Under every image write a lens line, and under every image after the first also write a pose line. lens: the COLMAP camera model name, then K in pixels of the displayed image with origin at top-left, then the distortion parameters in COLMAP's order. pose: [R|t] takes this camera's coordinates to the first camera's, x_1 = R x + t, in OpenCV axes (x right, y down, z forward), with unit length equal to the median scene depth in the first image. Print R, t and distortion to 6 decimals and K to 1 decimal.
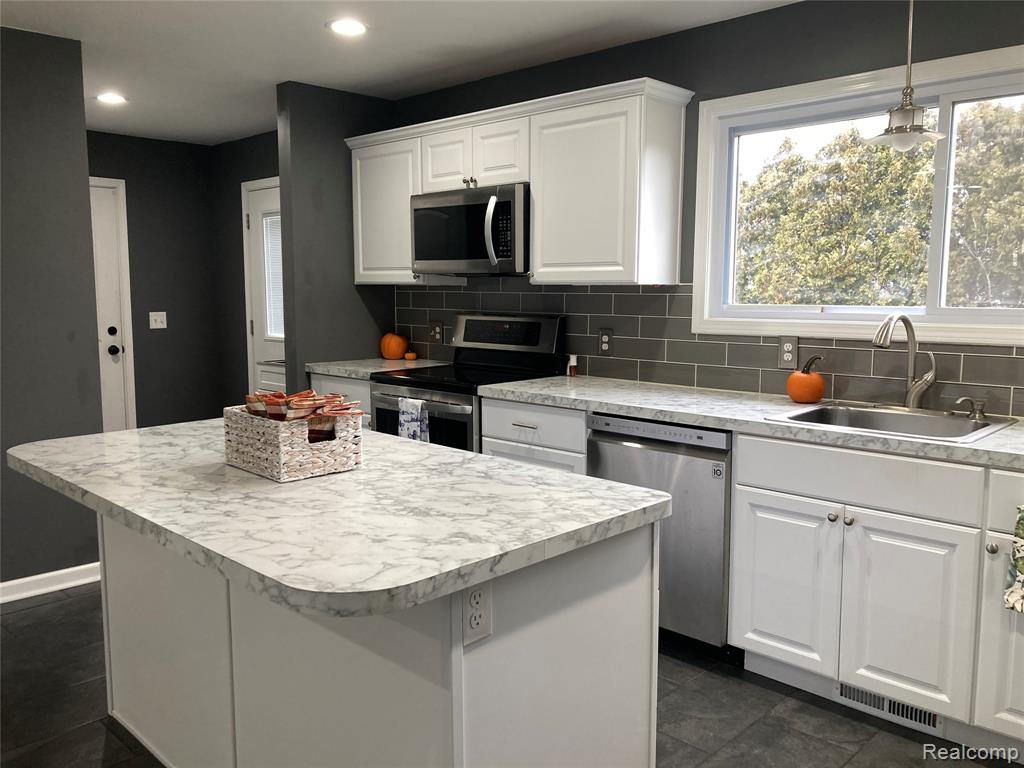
lens RADIAL K [[814.0, 0, 512.0], [0, 814.0, 384.0], [0, 0, 1]] dist [0.001814, -0.260348]
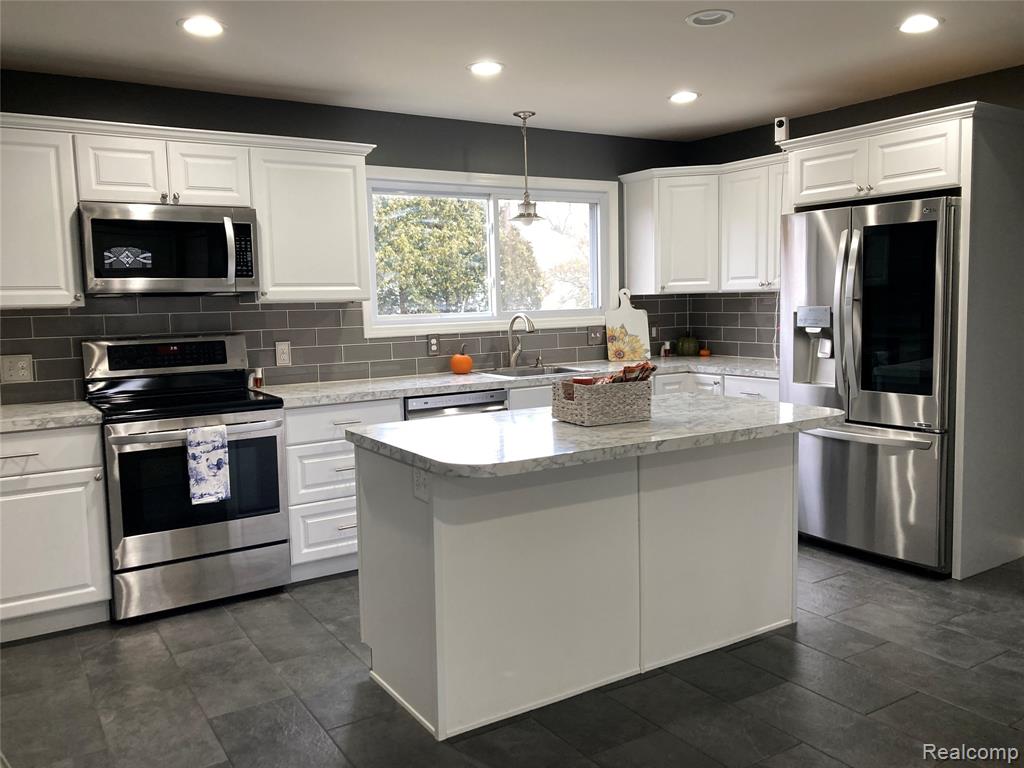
lens RADIAL K [[814.0, 0, 512.0], [0, 814.0, 384.0], [0, 0, 1]] dist [0.001814, -0.260348]
pose [[0.202472, -0.101937, 0.973968, -0.985015], [0.135459, 0.987922, 0.075238, -0.054183], [-0.969874, 0.116699, 0.213834, 0.477771]]
